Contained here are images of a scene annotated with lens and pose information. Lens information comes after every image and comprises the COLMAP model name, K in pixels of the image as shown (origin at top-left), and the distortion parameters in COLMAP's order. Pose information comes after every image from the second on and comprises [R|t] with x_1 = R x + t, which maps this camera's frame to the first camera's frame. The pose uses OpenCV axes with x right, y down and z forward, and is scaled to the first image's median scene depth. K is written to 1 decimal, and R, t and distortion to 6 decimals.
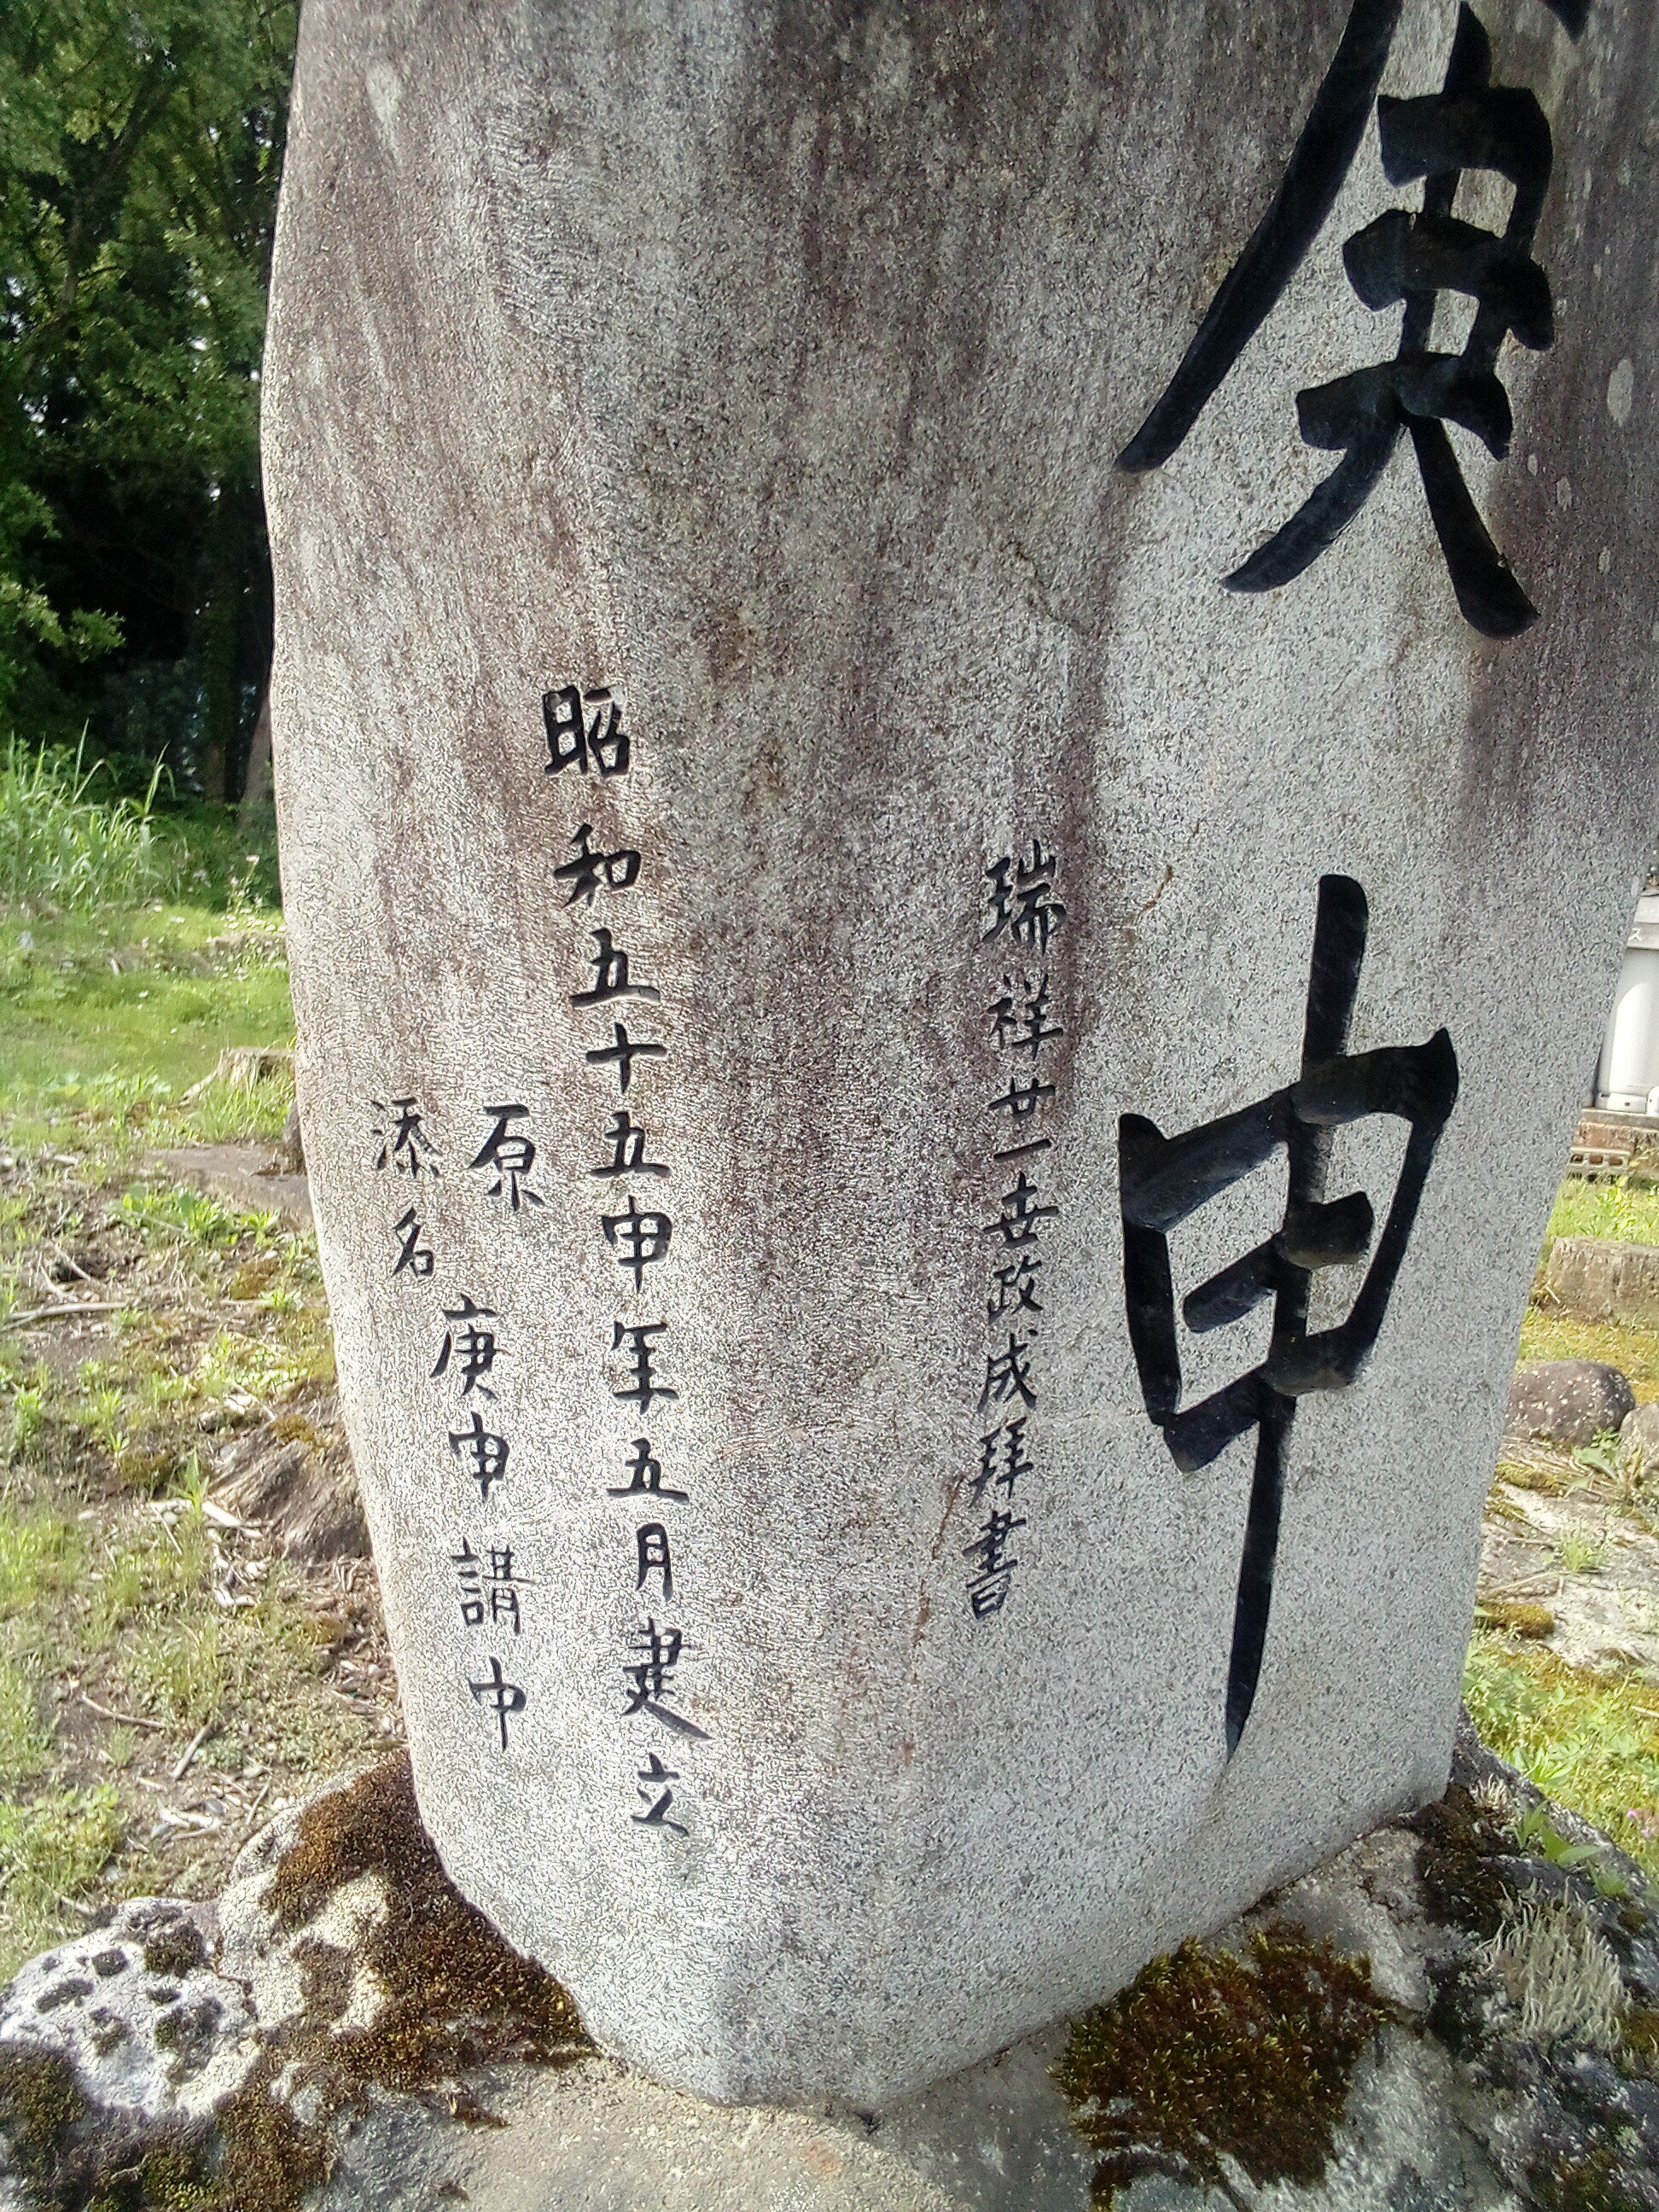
lens RADIAL K [[1838.8, 0, 825.3], [0, 1838.8, 1126.6], [0, 0, 1]] dist [0.074705, -0.110946]
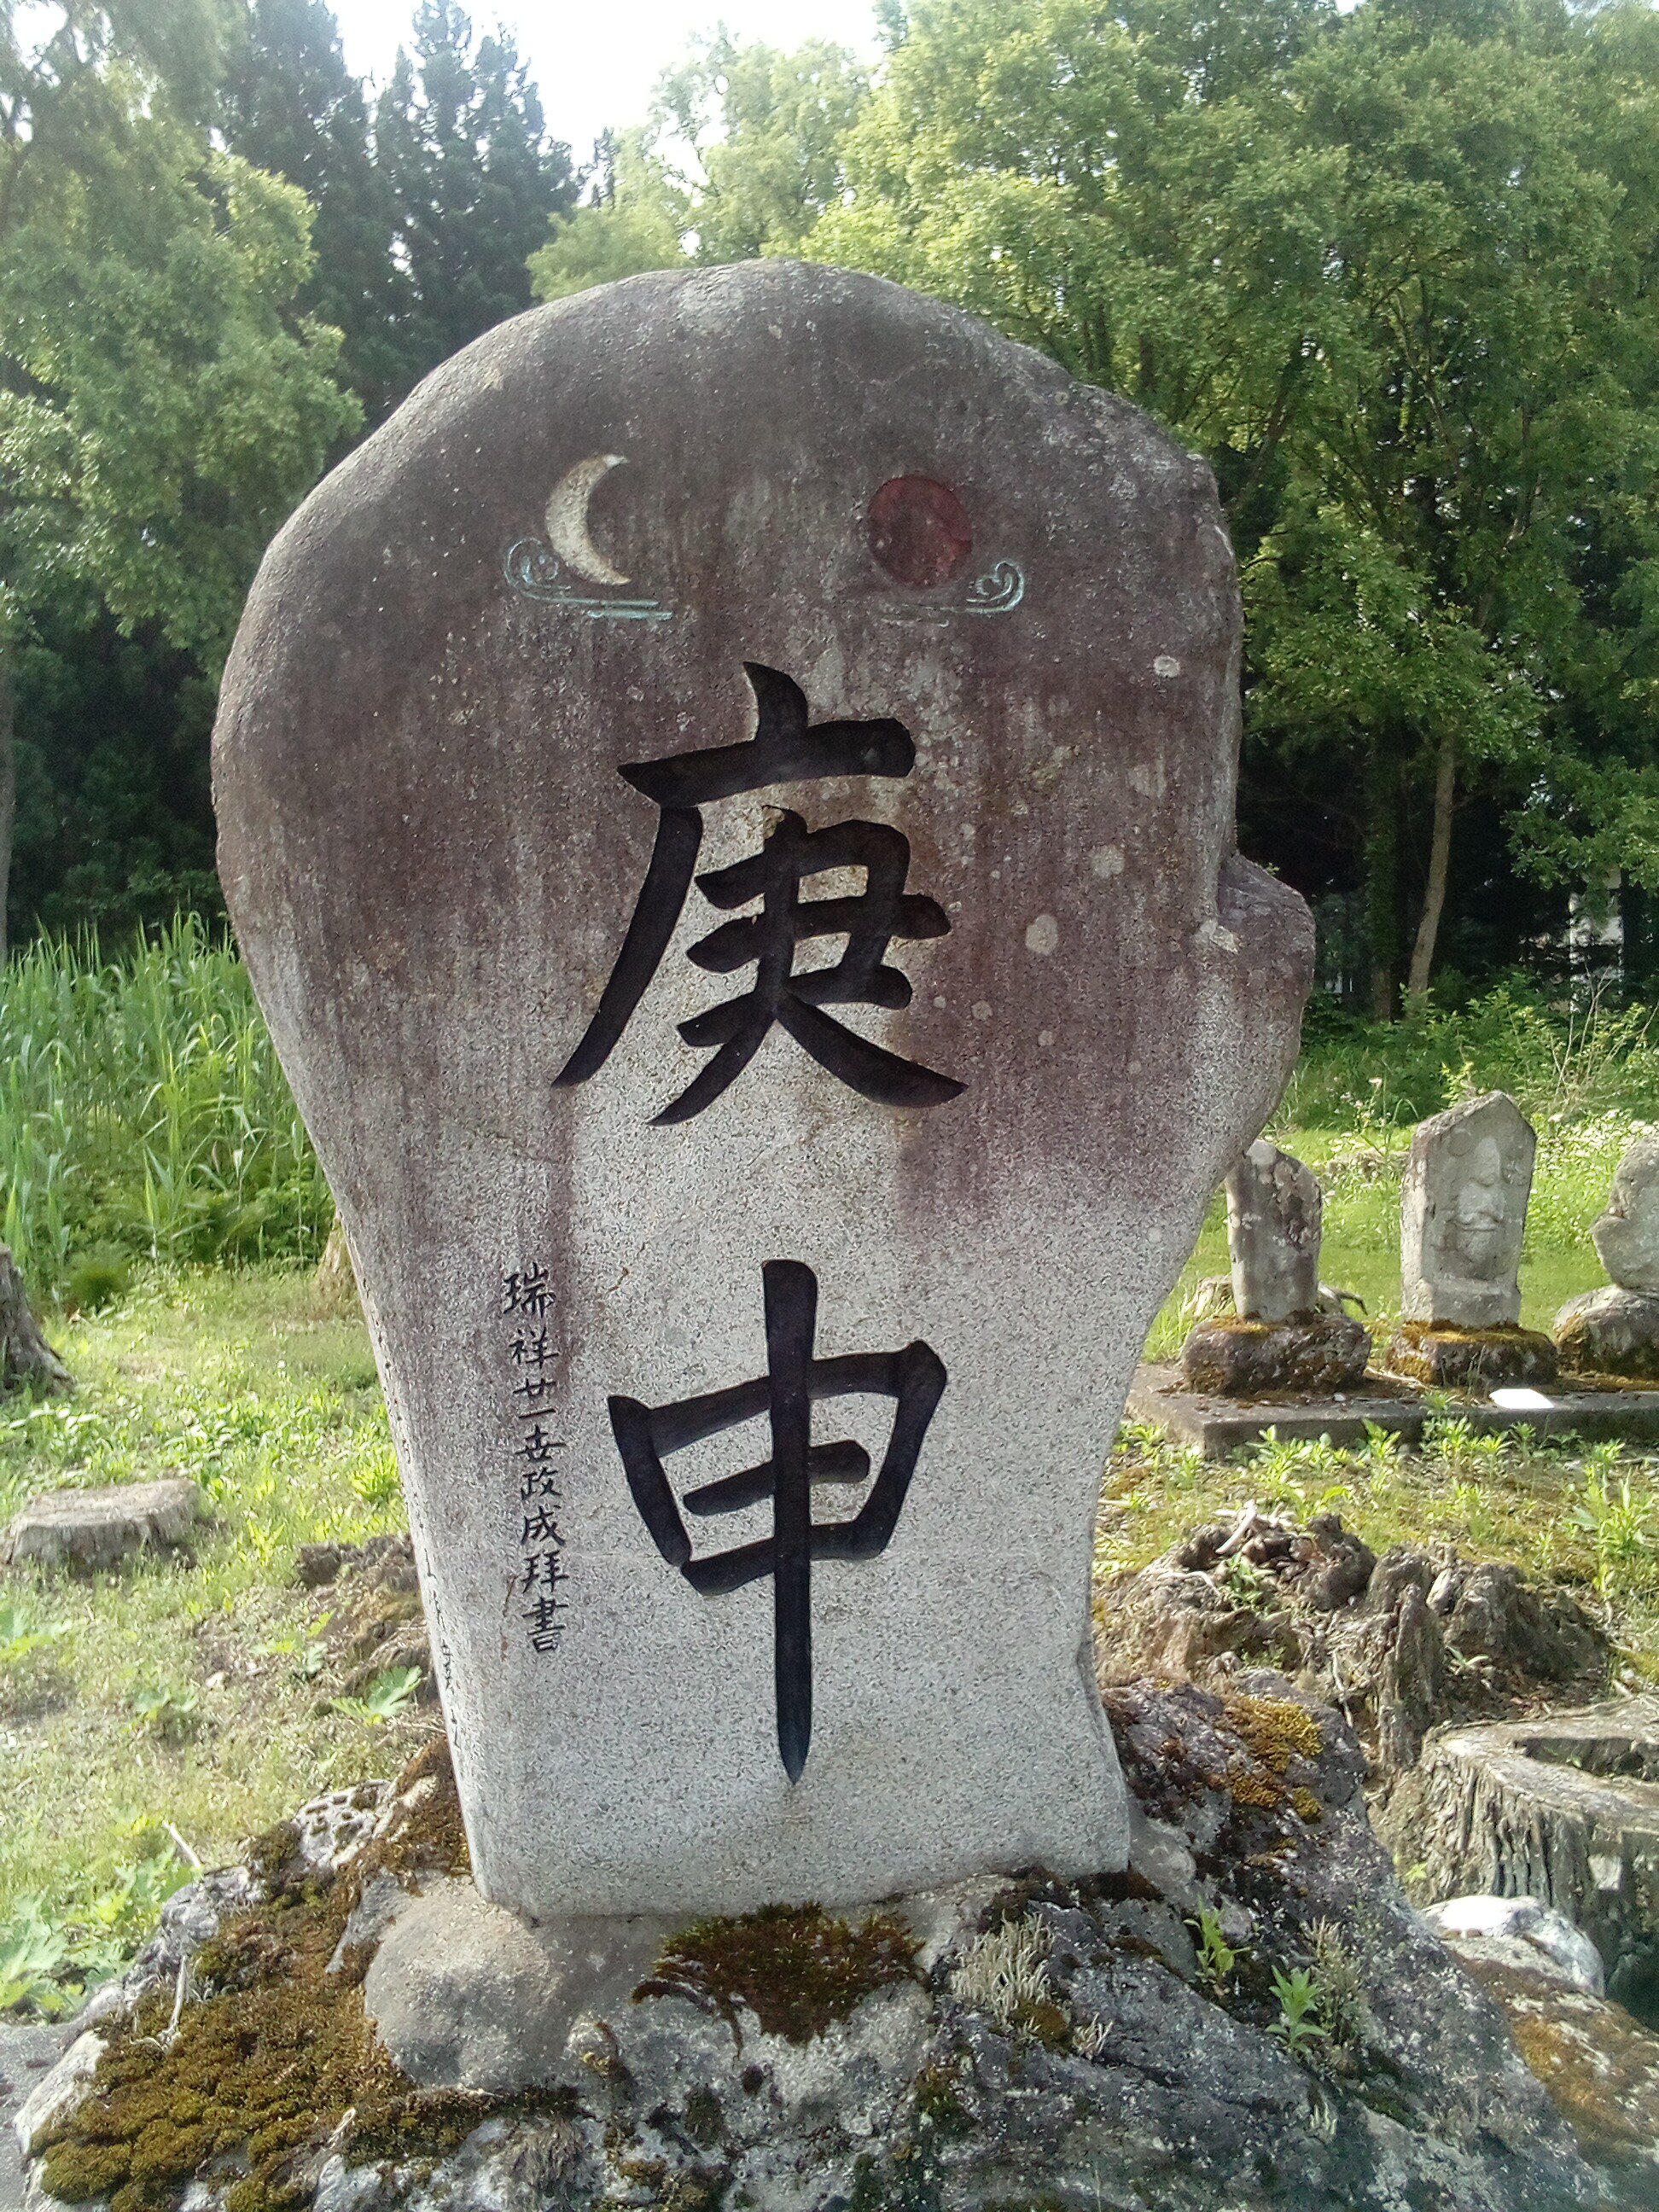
lens RADIAL K [[1838.8, 0, 825.3], [0, 1838.8, 1126.6], [0, 0, 1]] dist [0.074705, -0.110946]
pose [[0.801486, -0.063788, -0.594602, 1.548340], [-0.000863, 0.994170, -0.107817, -0.081193], [0.598013, 0.086927, 0.796758, -0.448335]]
